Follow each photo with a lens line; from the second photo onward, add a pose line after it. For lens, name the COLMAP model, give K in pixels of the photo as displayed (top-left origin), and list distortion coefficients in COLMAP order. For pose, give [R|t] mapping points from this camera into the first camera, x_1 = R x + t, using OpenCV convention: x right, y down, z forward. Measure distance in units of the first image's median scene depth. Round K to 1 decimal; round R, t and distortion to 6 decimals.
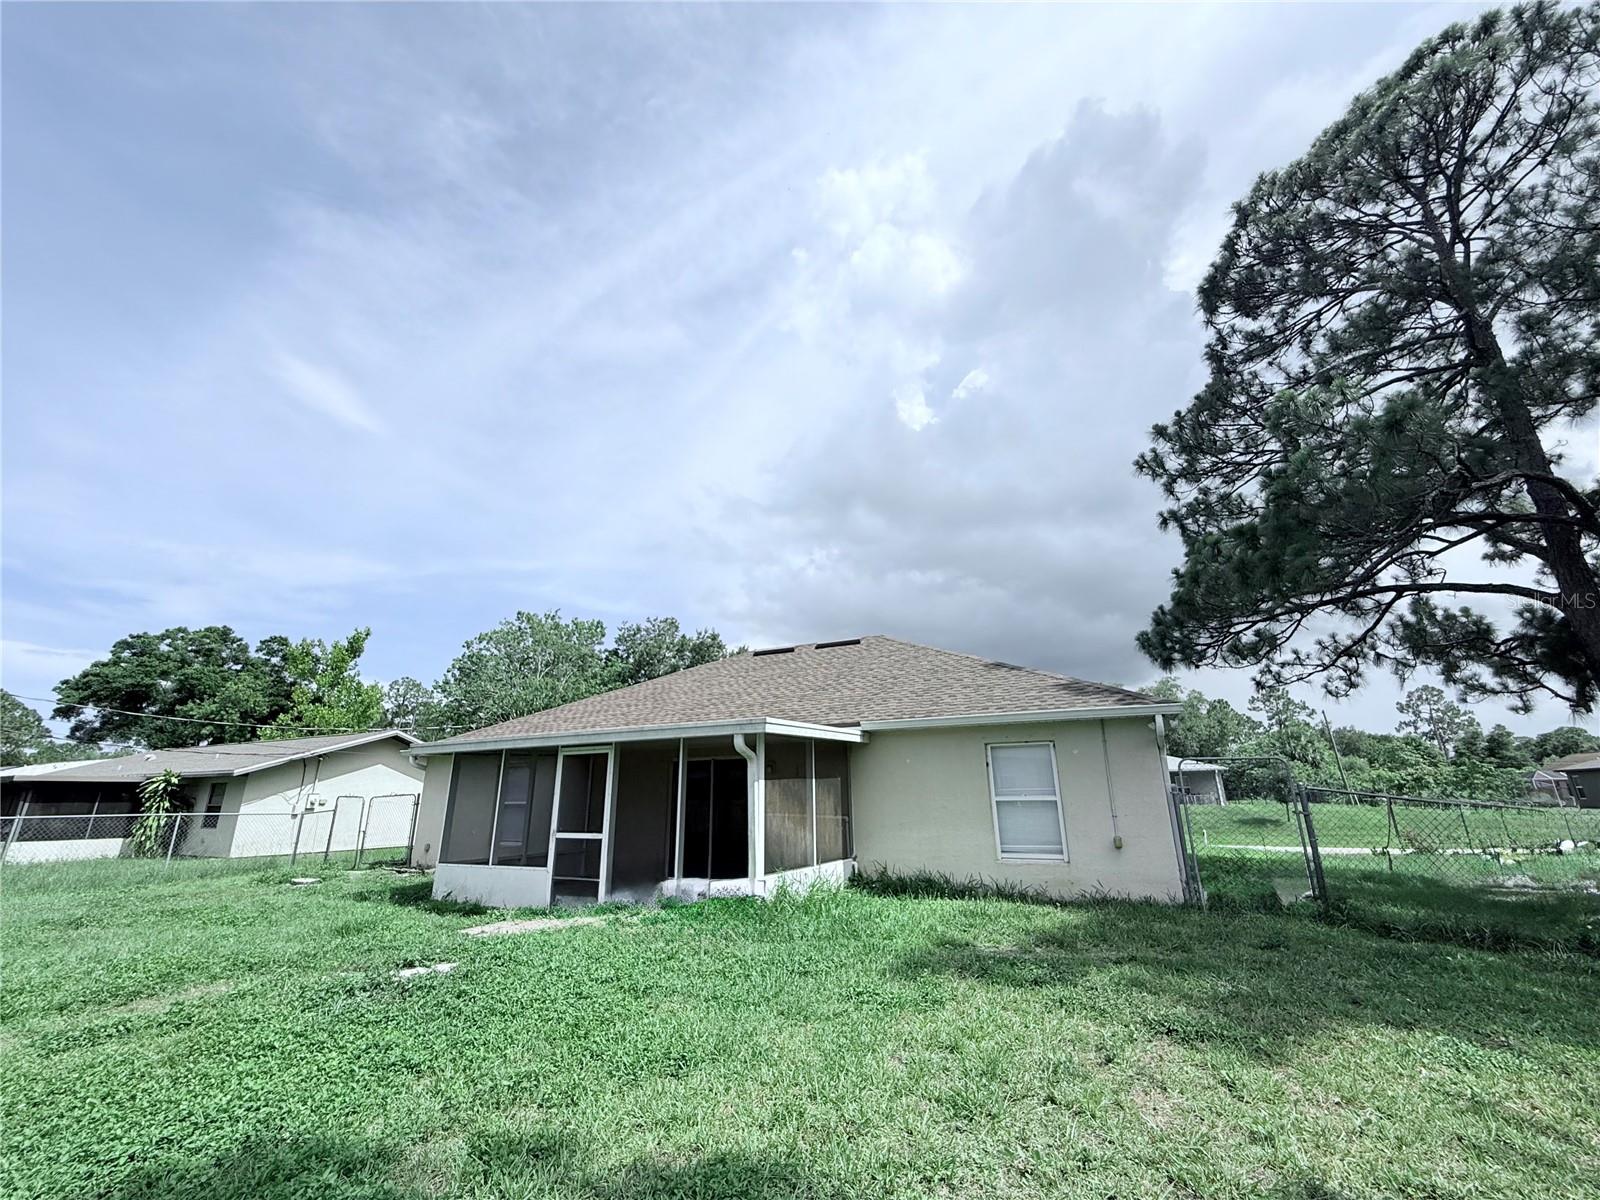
lens RADIAL K [[640.6, 0, 793.1], [0, 640.6, 599.2], [0, 0, 1]] dist [-0.001652, 0.000068]
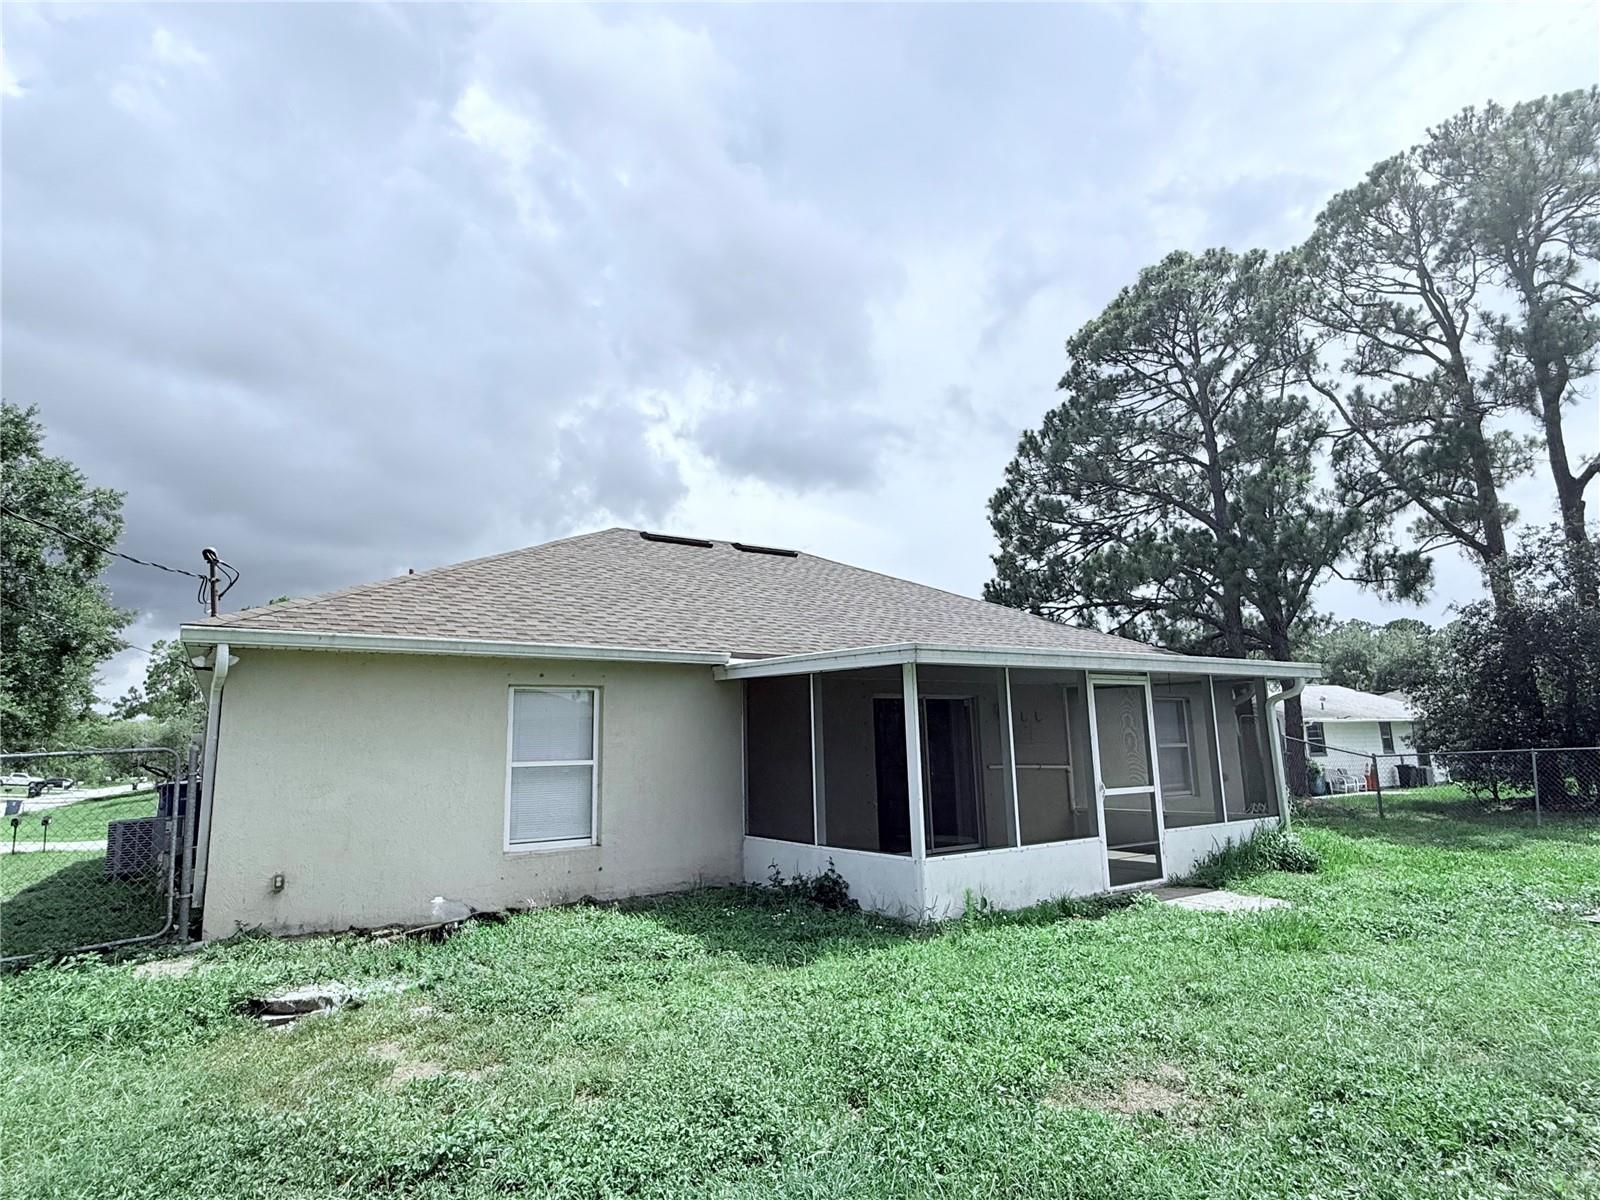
lens RADIAL K [[867.7, 0, 796.1], [0, 867.7, 605.7], [0, 0, 1]] dist [0.000695, -0.000995]
pose [[0.496808, 0.142433, 0.856092, -1.297926], [-0.236880, 0.971239, -0.024124, 0.252484], [-0.834907, -0.190806, 0.516259, 0.771866]]
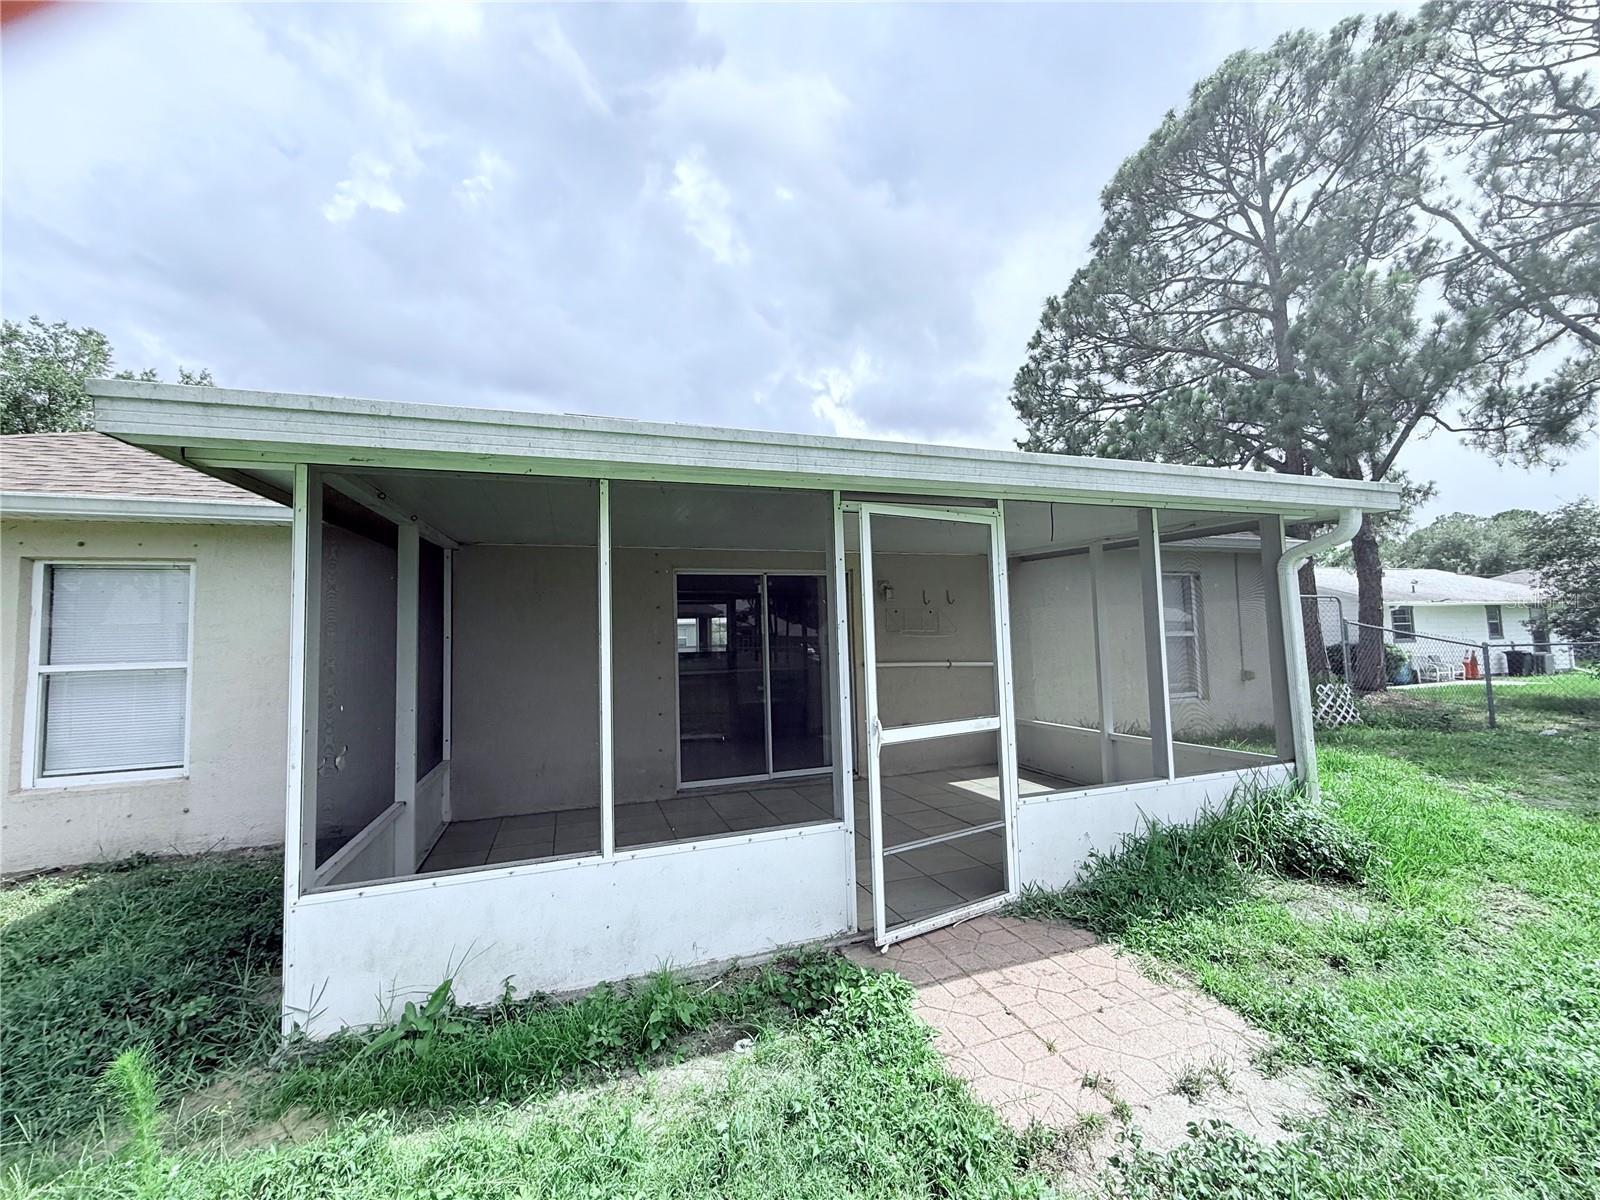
lens RADIAL K [[638.7, 0, 793.9], [0, 638.7, 600.9], [0, 0, 1]] dist [-0.000667, 0.000478]
pose [[0.682502, 0.037117, 0.729940, -0.612872], [-0.196544, 0.971242, 0.134384, 0.238476], [-0.703961, -0.235183, 0.670170, 0.751795]]
